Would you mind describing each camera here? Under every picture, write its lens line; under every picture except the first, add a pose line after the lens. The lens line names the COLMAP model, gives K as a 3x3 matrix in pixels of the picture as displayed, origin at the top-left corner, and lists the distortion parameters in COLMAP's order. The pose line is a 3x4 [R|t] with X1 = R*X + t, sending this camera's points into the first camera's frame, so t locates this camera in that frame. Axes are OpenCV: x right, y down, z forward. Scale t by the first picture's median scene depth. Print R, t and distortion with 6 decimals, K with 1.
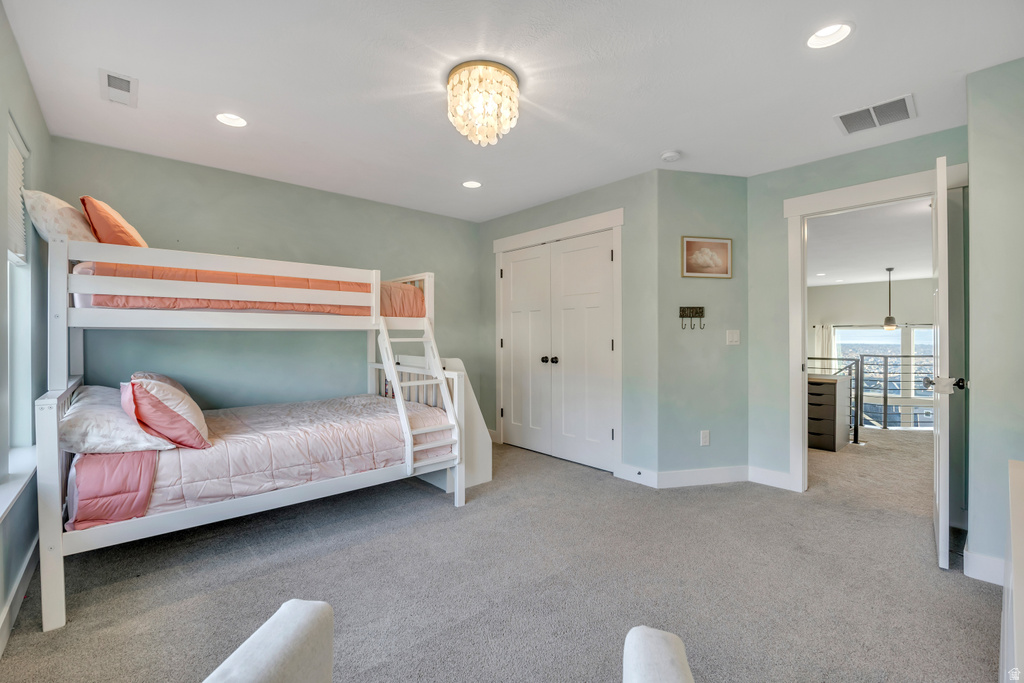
lens RADIAL K [[440.7, 0, 513.2], [0, 440.7, 338.4], [0, 0, 1]] dist [-0.005201, -0.000529]
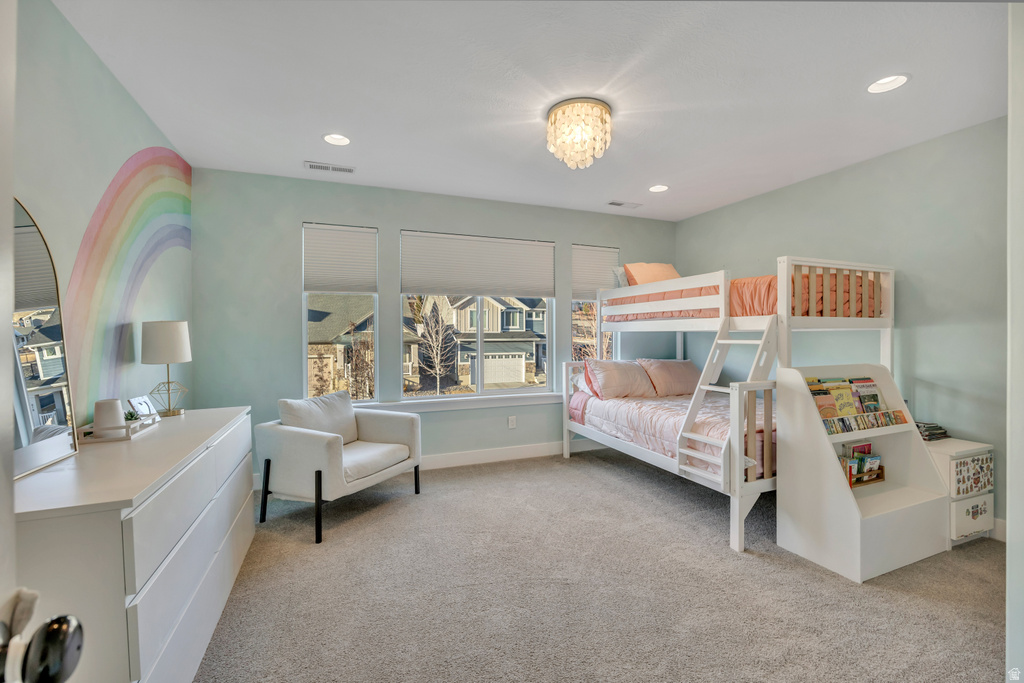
lens RADIAL K [[440.7, 0, 514.7], [0, 440.7, 339.4], [0, 0, 1]] dist [-0.005201, -0.000529]
pose [[-0.321896, 0.012097, -0.946698, 0.957875], [-0.003230, 0.999899, 0.013875, -0.015586], [0.946770, 0.007524, -0.321824, 1.086087]]
